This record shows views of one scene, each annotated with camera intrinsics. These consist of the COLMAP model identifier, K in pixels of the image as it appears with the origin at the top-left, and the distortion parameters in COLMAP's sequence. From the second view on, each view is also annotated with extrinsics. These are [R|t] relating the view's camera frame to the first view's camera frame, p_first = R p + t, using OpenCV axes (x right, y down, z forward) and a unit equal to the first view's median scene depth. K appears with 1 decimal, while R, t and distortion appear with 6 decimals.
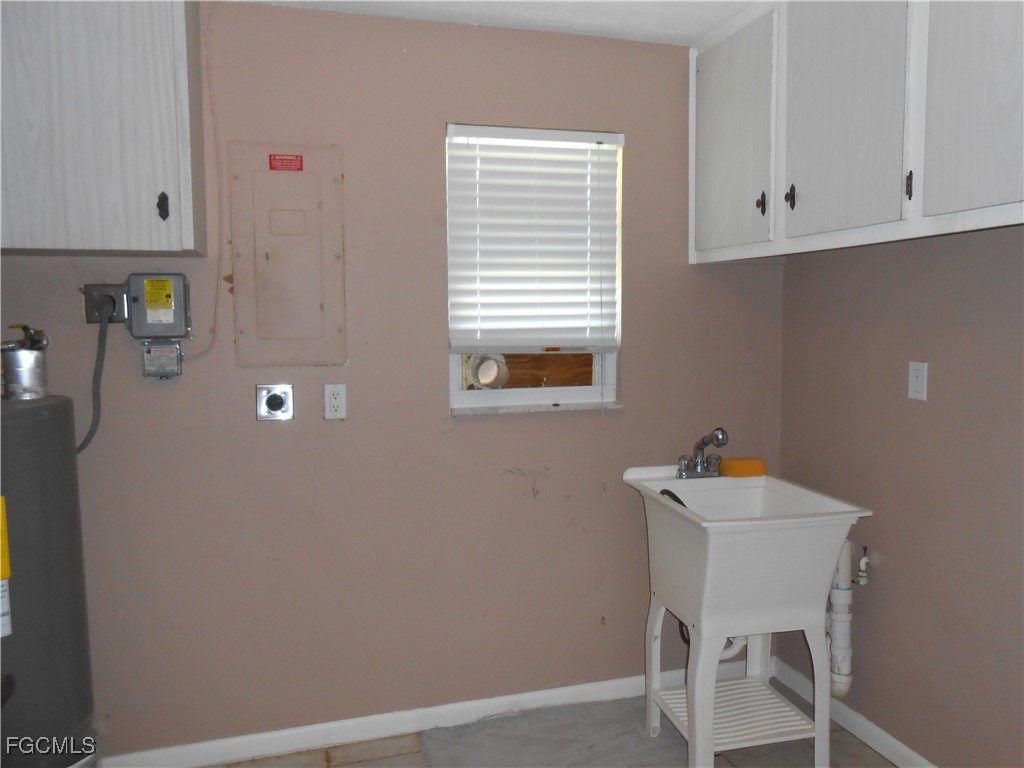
lens RADIAL K [[799.9, 0, 511.6], [0, 799.9, 377.5], [0, 0, 1]] dist [-0.051100, 0.052096]
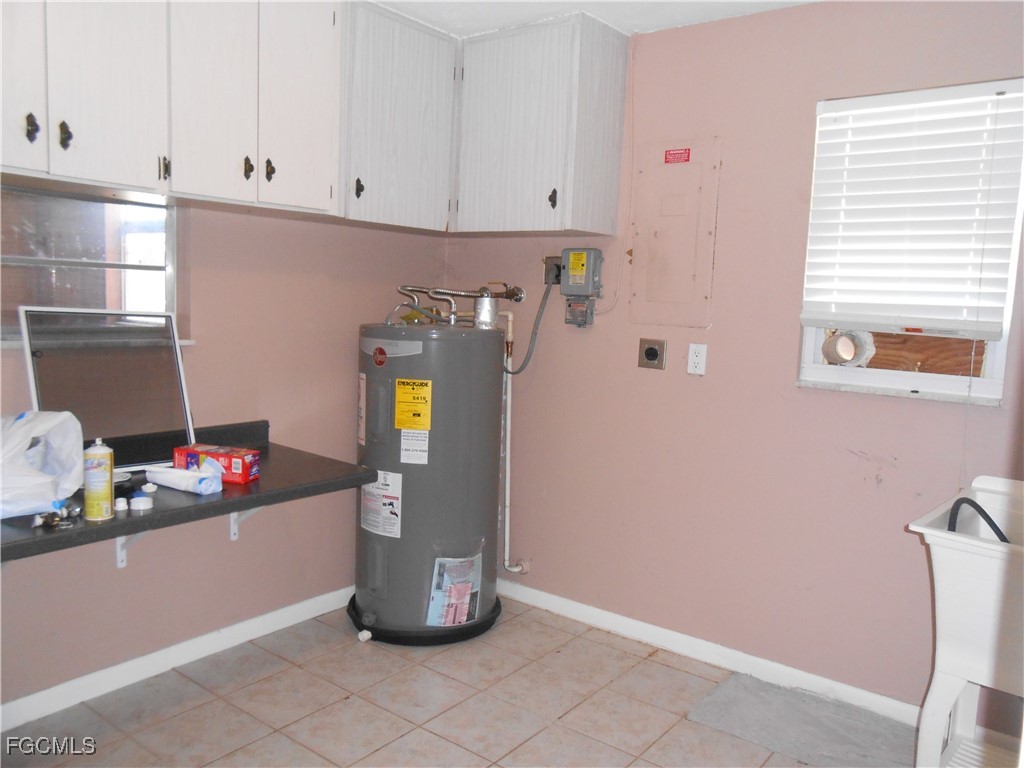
lens RADIAL K [[799.9, 0, 512.3], [0, 799.9, 386.5], [0, 0, 1]] dist [-0.051100, 0.052096]
pose [[0.575102, 0.124890, -0.808493, 0.548166], [-0.108762, 0.991178, 0.075745, 0.010845], [0.810820, 0.044372, 0.583611, 0.103579]]
